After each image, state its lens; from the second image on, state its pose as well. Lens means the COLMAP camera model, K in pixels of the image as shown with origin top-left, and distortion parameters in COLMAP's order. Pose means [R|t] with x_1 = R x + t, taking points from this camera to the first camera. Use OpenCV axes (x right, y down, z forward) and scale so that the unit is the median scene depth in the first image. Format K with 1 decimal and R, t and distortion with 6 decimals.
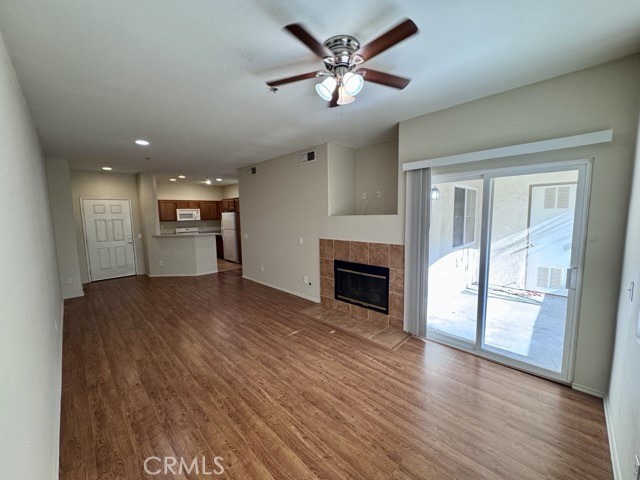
lens RADIAL K [[255.0, 0, 318.6], [0, 255.0, 240.2], [0, 0, 1]] dist [-0.002161, -0.000126]
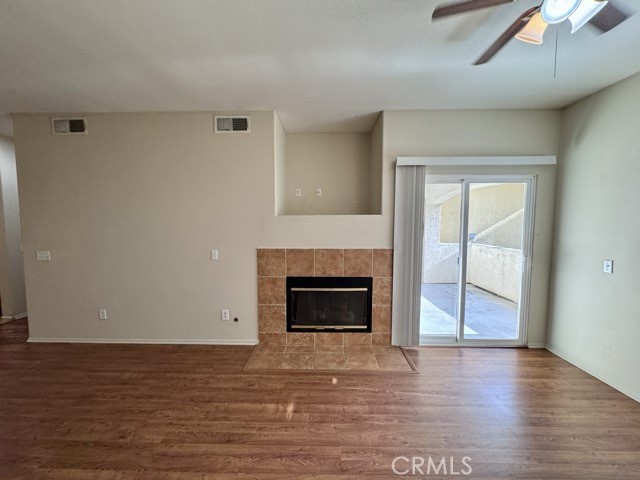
lens RADIAL K [[255.0, 0, 317.3], [0, 255.0, 240.0], [0, 0, 1]] dist [-0.002161, -0.000126]
pose [[0.717028, -0.032566, 0.696283, -0.429889], [0.059299, 0.998137, -0.014382, -0.013098], [-0.694517, 0.051601, 0.717623, 0.492304]]
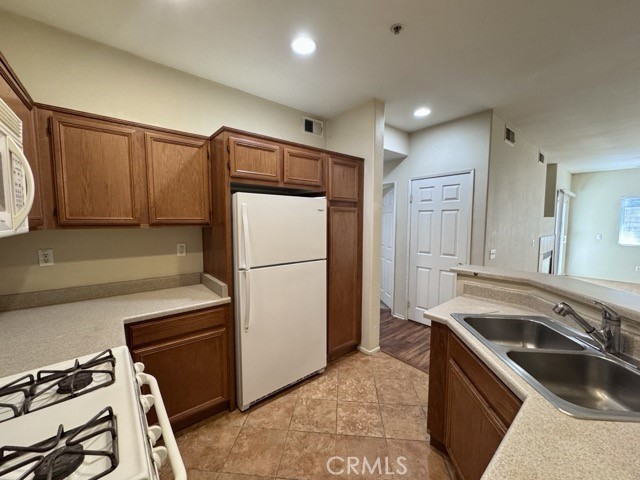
lens RADIAL K [[255.0, 0, 321.1], [0, 255.0, 239.0], [0, 0, 1]] dist [-0.002161, -0.000126]
pose [[0.084859, -0.057240, 0.994747, -1.407113], [0.099636, 0.993832, 0.048688, -0.178565], [-0.991399, 0.094981, 0.090039, 2.227806]]
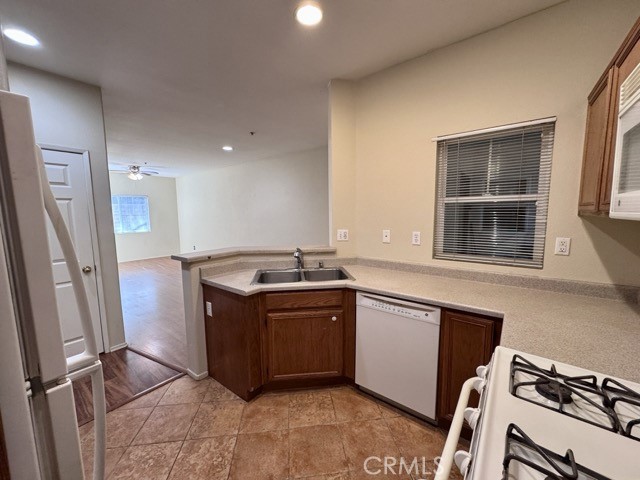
lens RADIAL K [[255.0, 0, 318.1], [0, 255.0, 239.7], [0, 0, 1]] dist [-0.002161, -0.000126]
pose [[-0.992416, 0.041104, -0.115846, -1.048818], [0.015841, 0.977342, 0.211073, -0.215268], [0.121897, 0.207638, -0.970581, 2.582021]]
